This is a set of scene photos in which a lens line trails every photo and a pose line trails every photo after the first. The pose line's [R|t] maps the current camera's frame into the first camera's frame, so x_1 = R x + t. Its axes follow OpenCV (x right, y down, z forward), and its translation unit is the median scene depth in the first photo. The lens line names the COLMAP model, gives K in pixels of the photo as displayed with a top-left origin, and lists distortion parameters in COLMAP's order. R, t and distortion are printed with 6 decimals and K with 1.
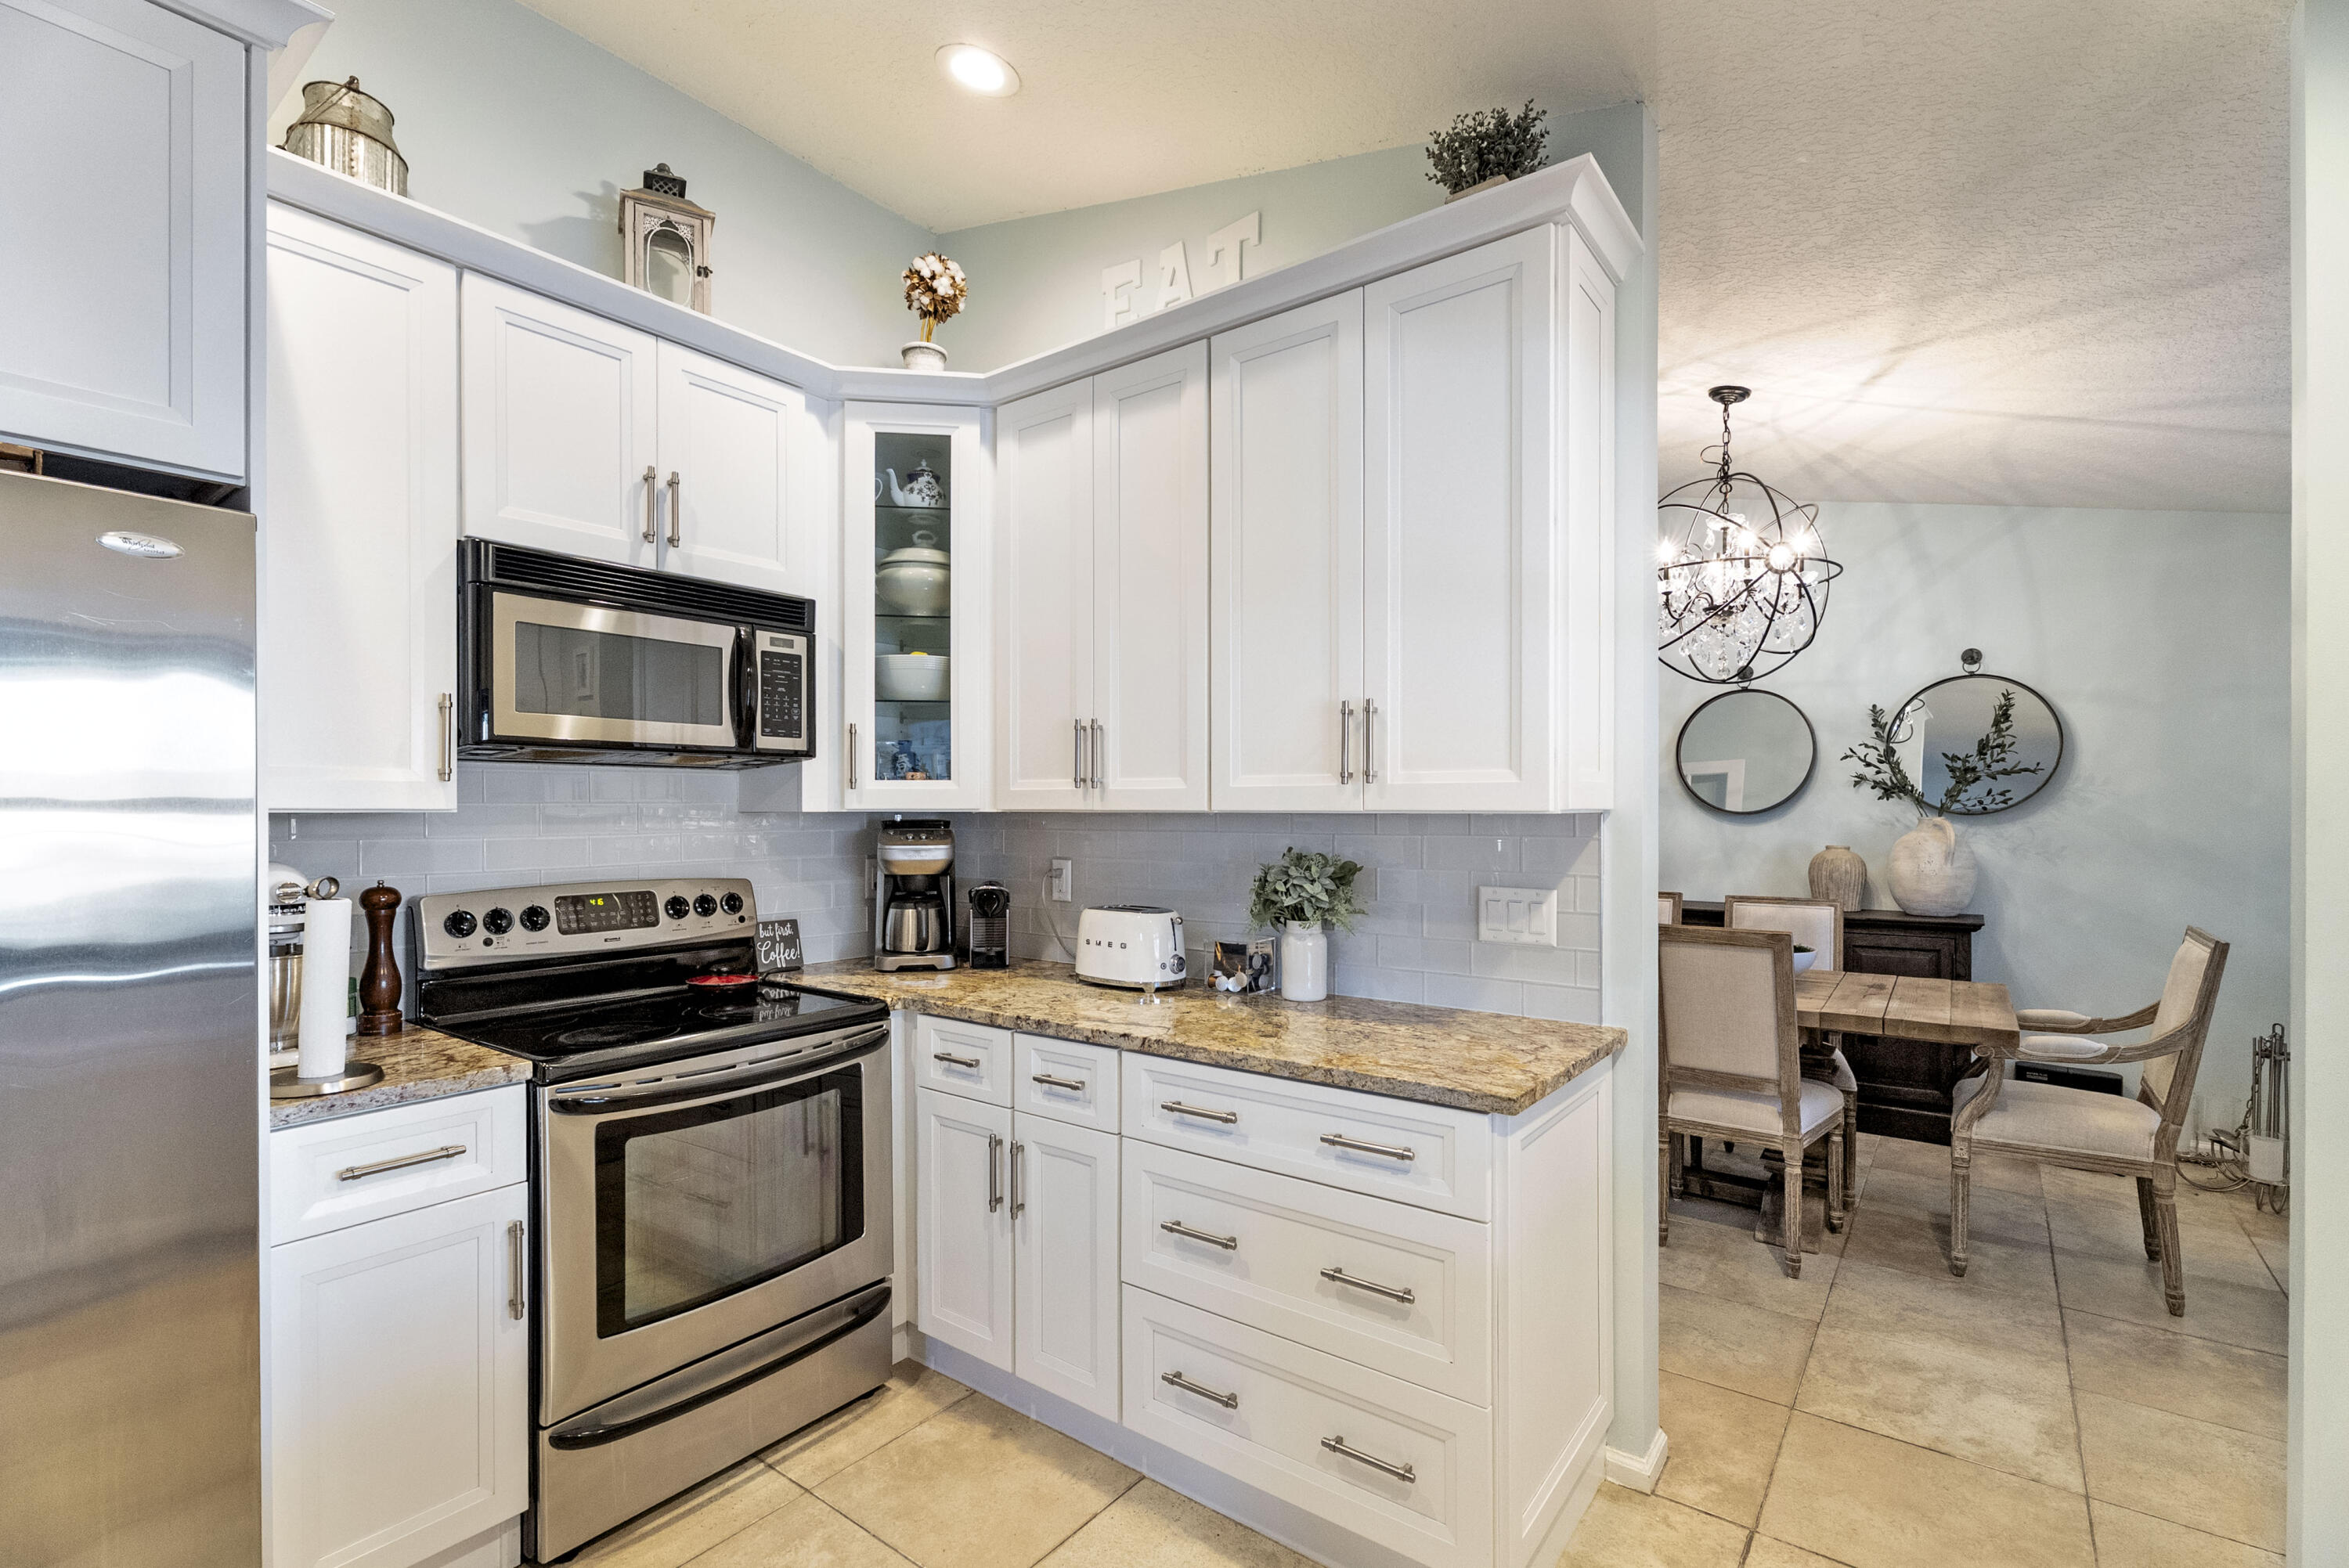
lens RADIAL K [[1063.6, 0, 1176.5], [0, 1063.6, 804.9], [0, 0, 1]] dist [0.000302, 0.001062]
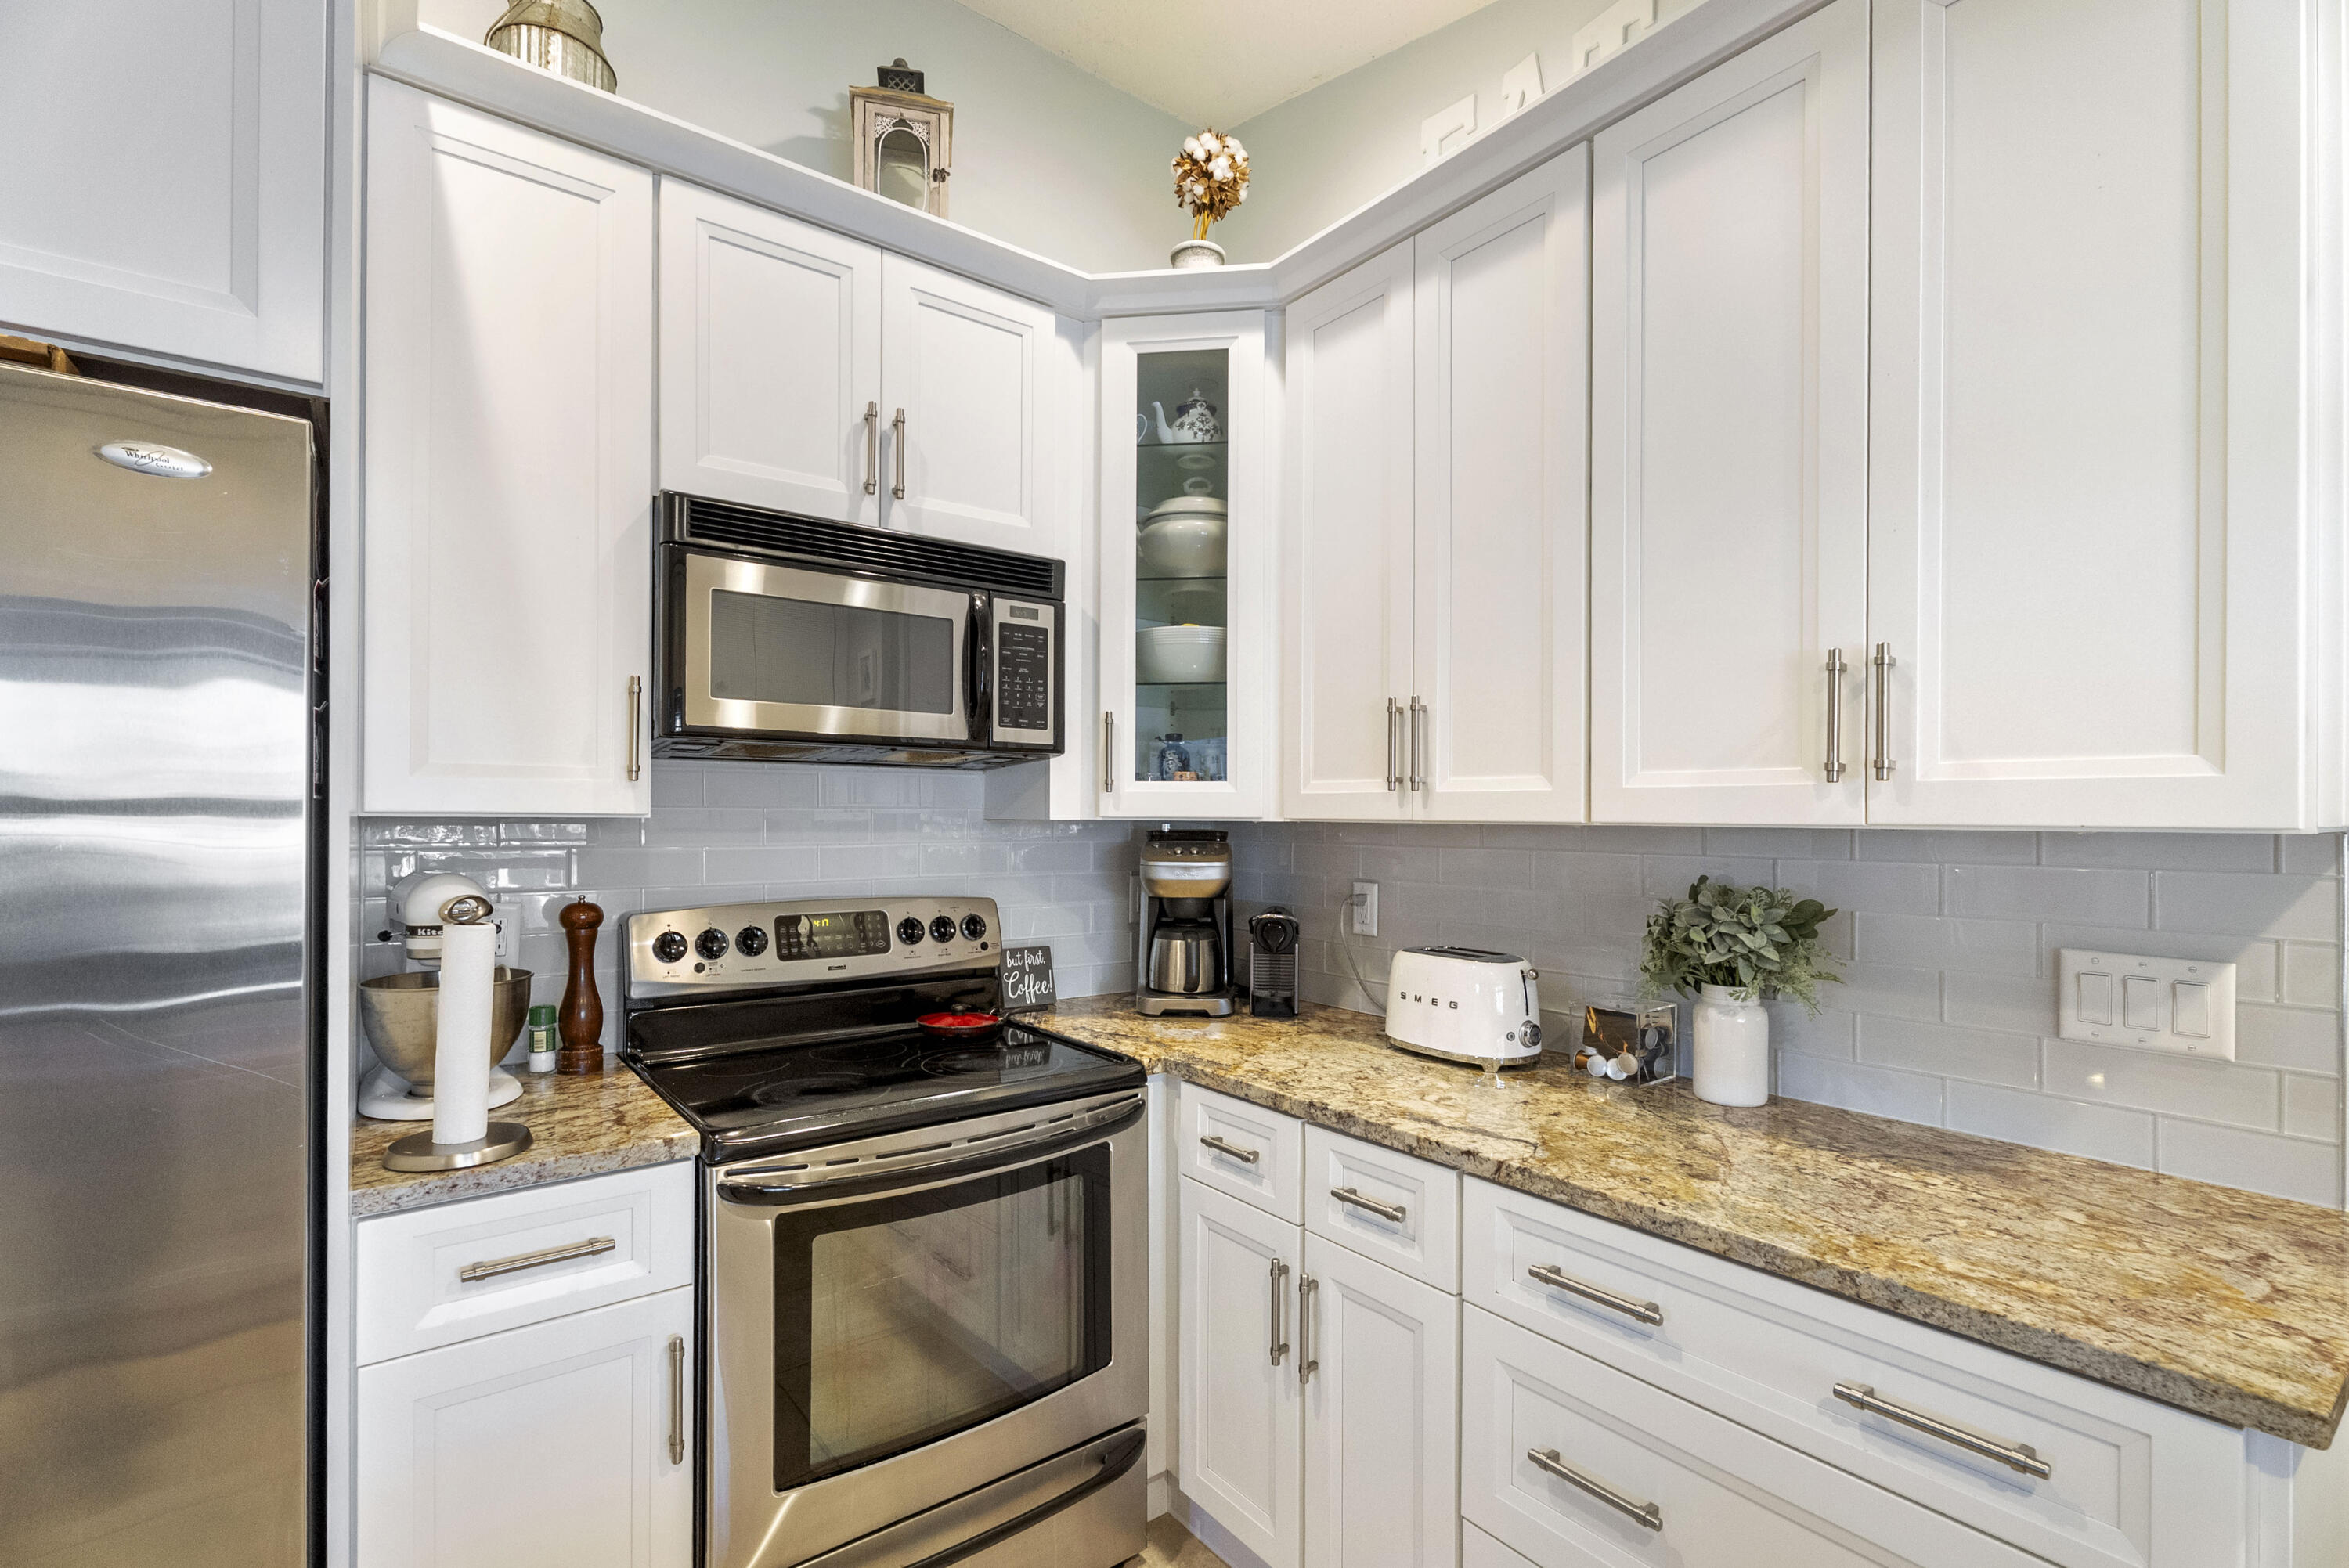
lens RADIAL K [[1063.6, 0, 1176.5], [0, 1063.6, 804.9], [0, 0, 1]] dist [0.000302, 0.001062]
pose [[0.964237, 0.003276, -0.265020, -0.041419], [-0.005359, 0.999960, -0.007140, 0.000437], [0.264986, 0.008305, 0.964216, 0.248368]]
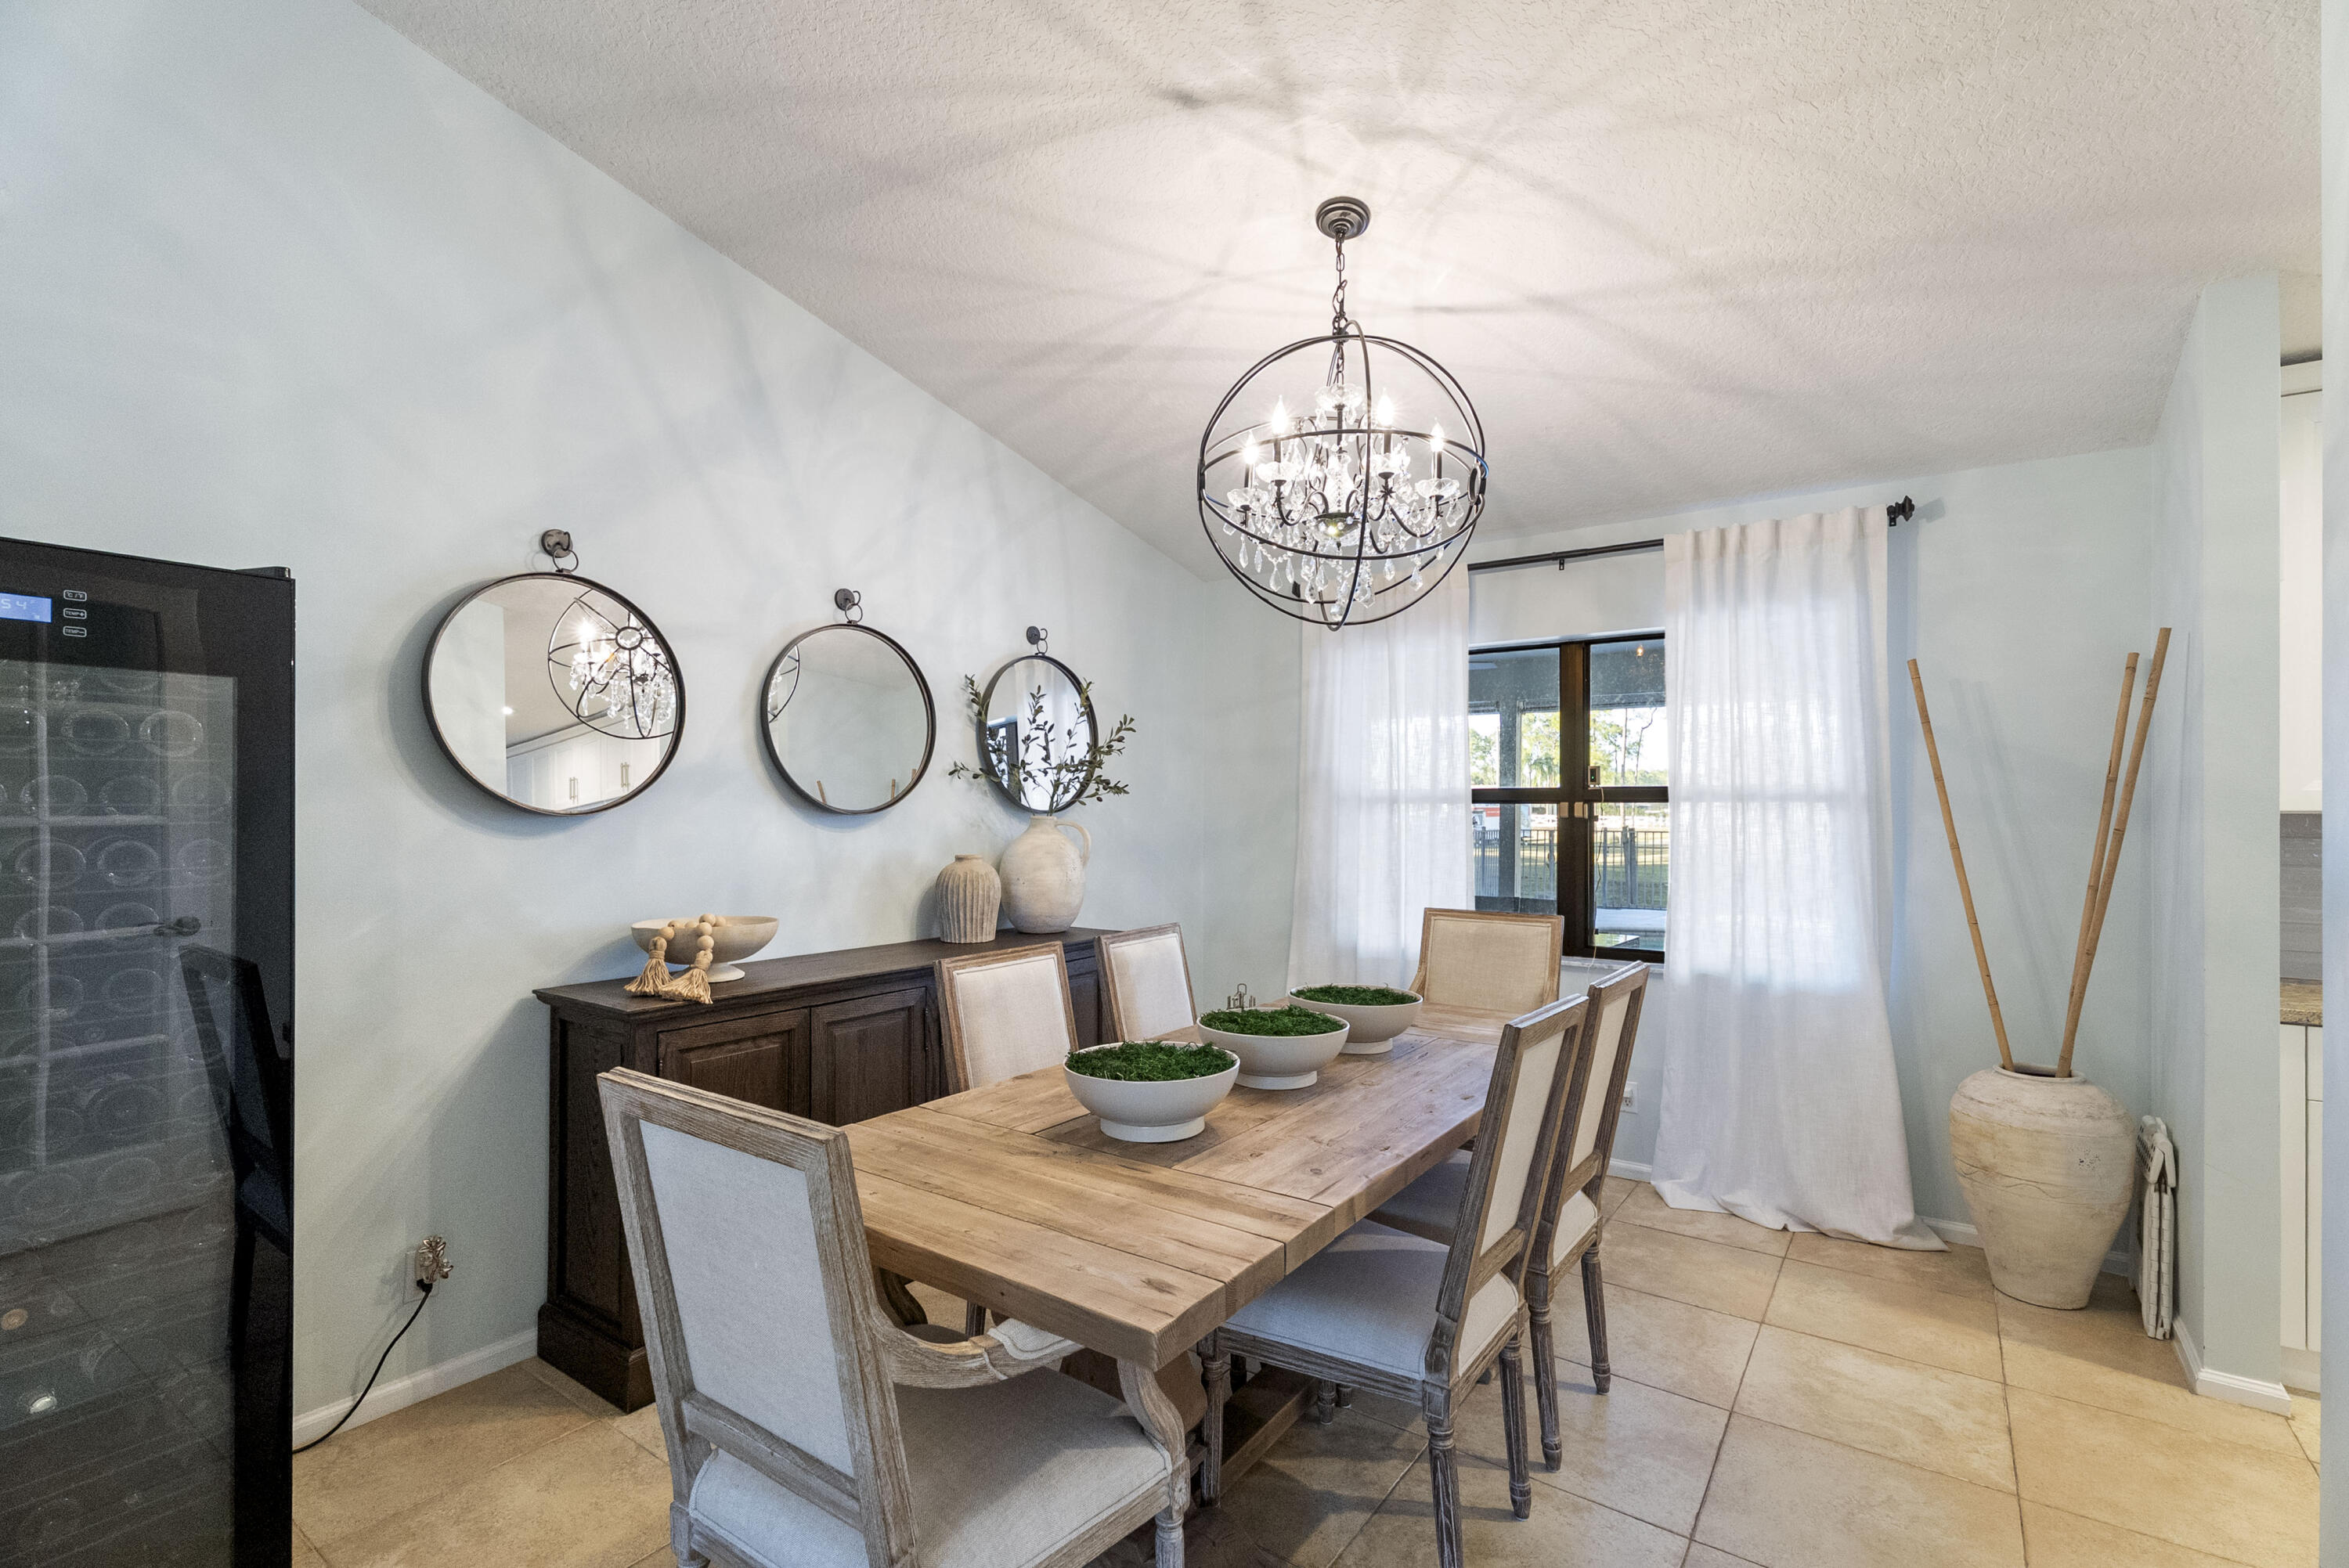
lens RADIAL K [[1066.7, 0, 1174.5], [0, 1066.7, 784.0], [0, 0, 1]] dist [0.000243, 0.000205]
pose [[-0.037474, 0.016289, 0.999165, -0.331439], [0.002292, 0.999866, -0.016215, -0.001432], [-0.999295, 0.001682, -0.037506, 2.086438]]
